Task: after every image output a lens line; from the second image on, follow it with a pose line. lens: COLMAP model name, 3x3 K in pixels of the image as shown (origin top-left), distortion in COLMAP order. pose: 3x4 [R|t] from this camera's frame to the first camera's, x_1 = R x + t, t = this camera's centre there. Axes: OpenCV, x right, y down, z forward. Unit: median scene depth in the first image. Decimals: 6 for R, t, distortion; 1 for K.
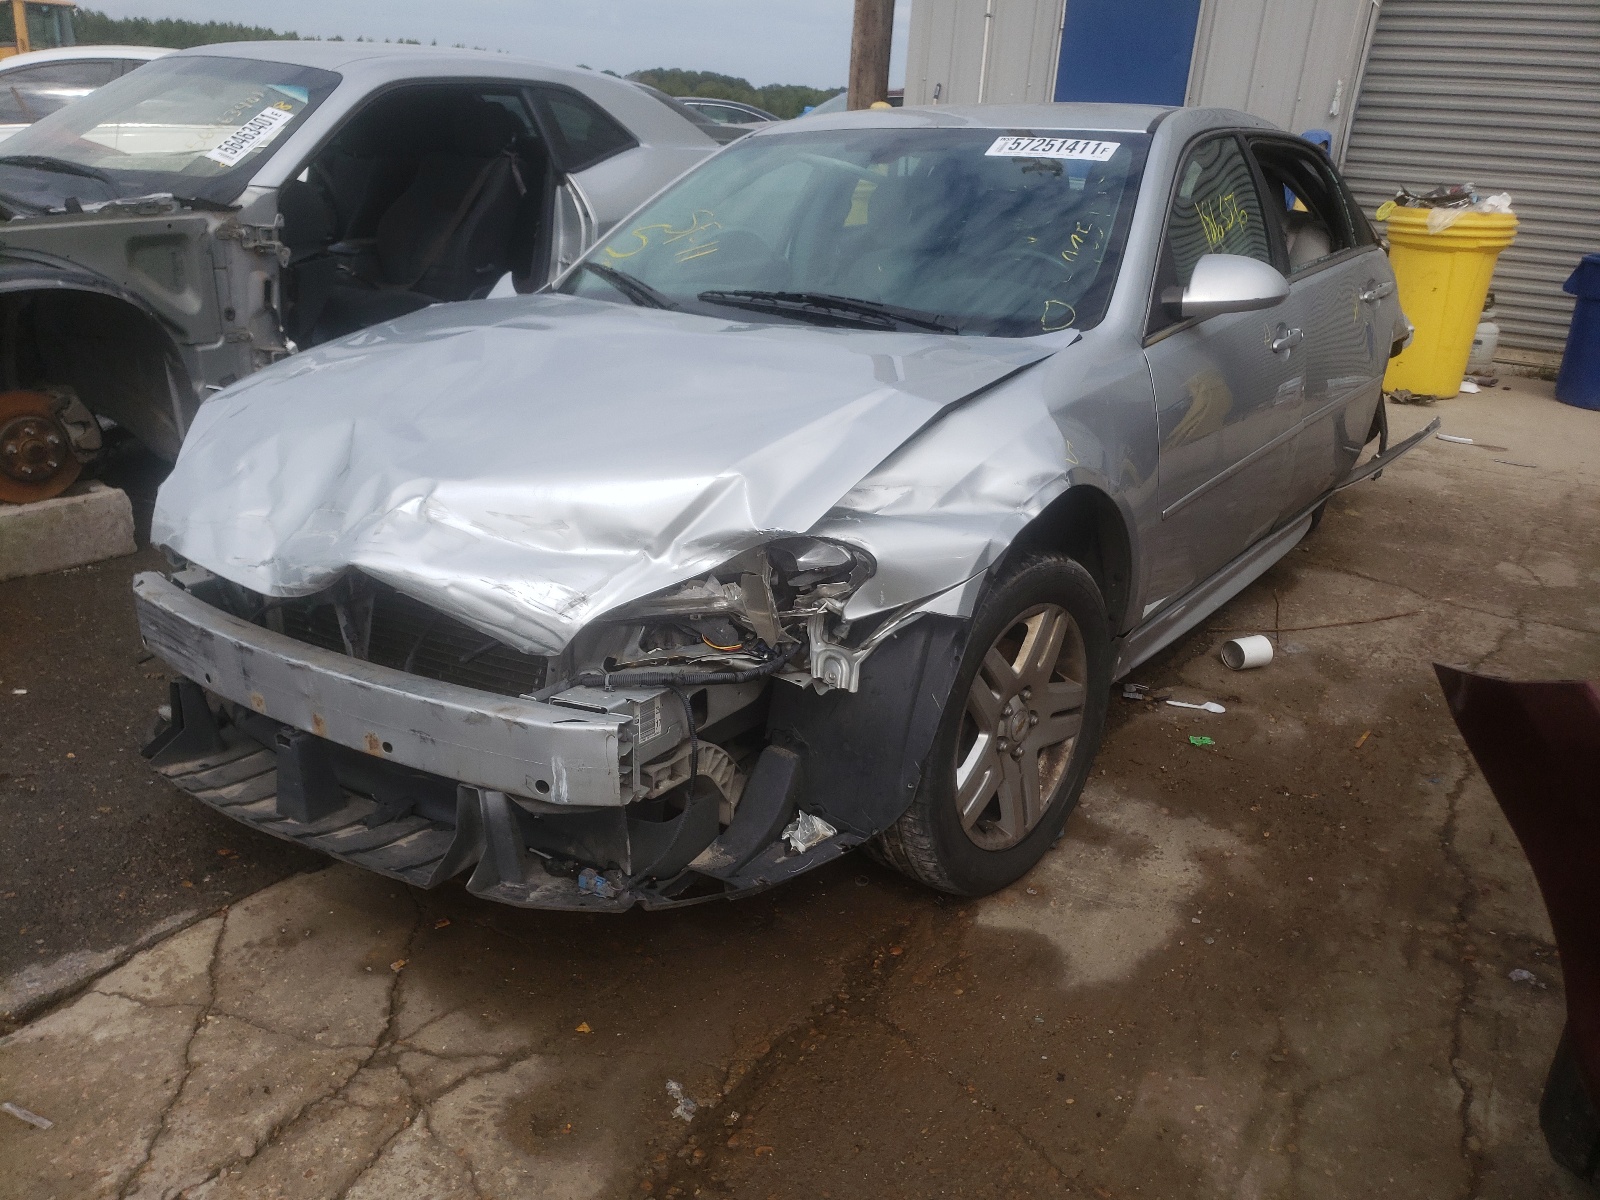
lens RADIAL K [[1267.1, 0, 798.1], [0, 1267.1, 591.5], [0, 0, 1]] dist [0.012309, 0.011443]
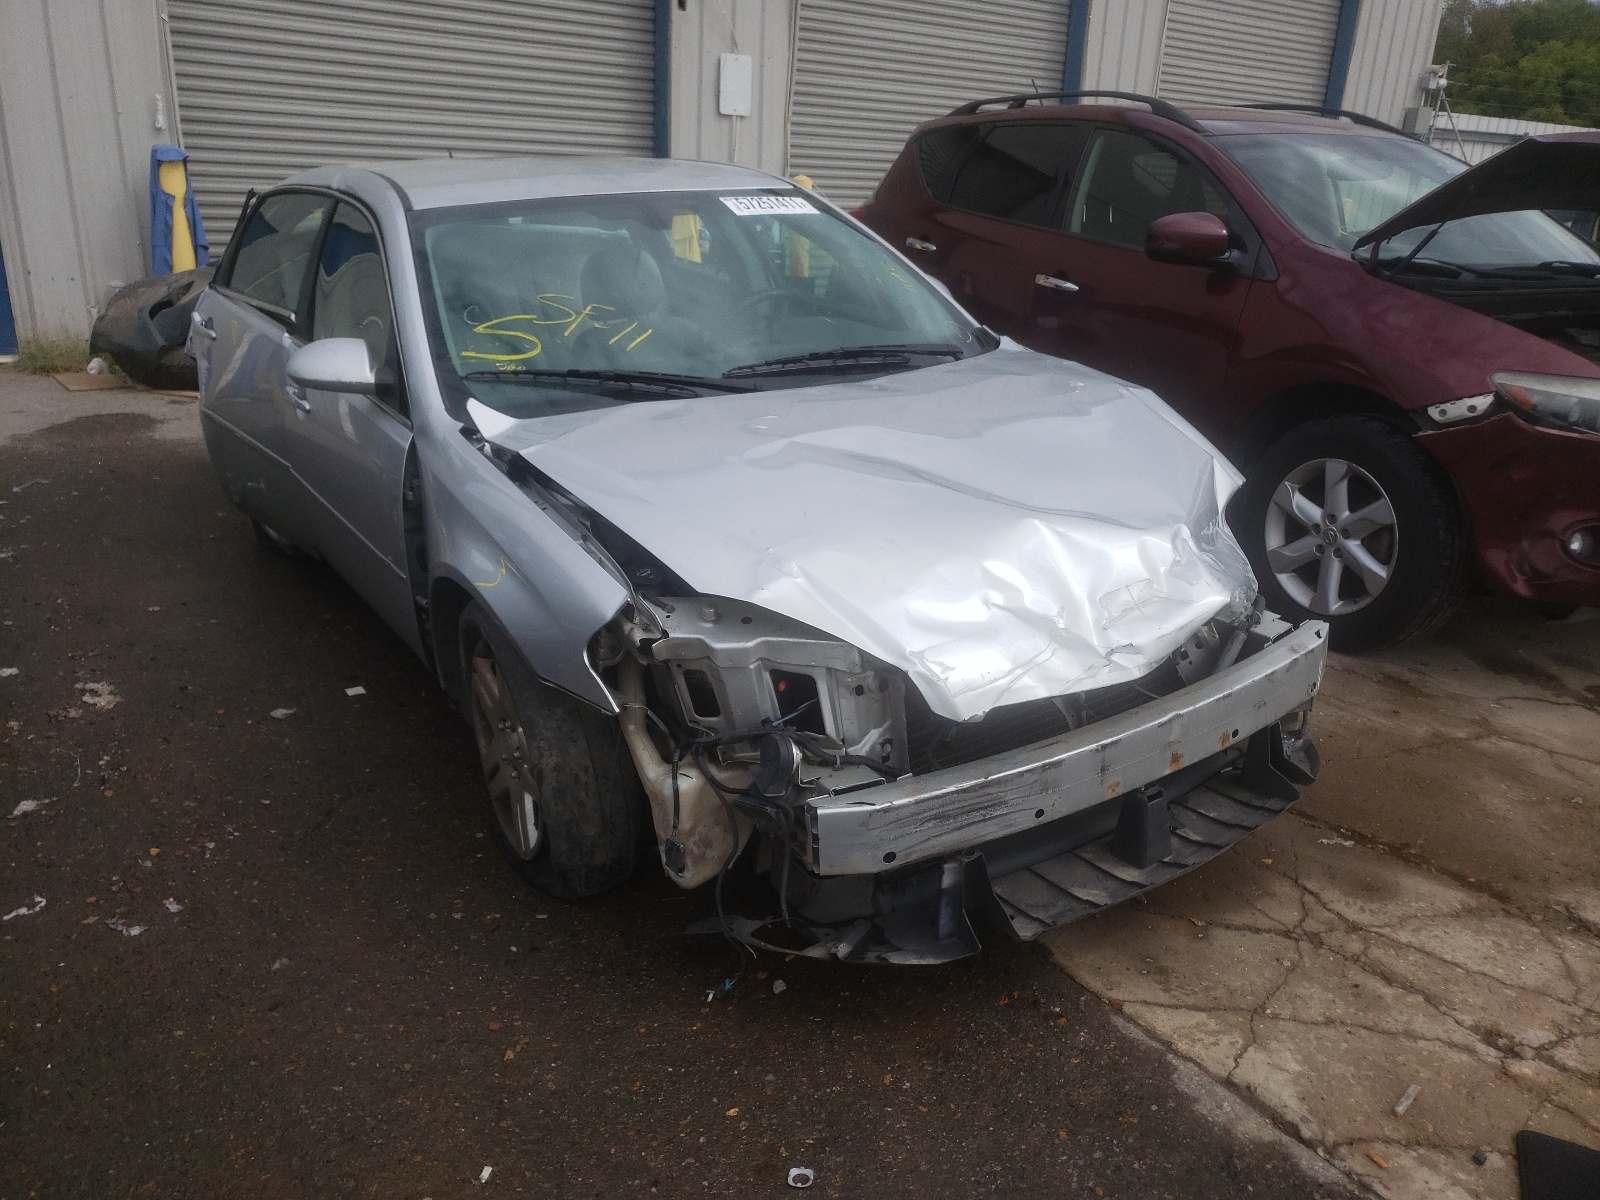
lens RADIAL K [[1267.1, 0, 798.1], [0, 1267.1, 591.5], [0, 0, 1]] dist [0.012309, 0.011443]
pose [[0.357845, -0.334693, 0.871738, -1.453684], [0.317409, 0.921567, 0.223529, -0.404606], [-0.878179, 0.196709, 0.436012, 0.767386]]
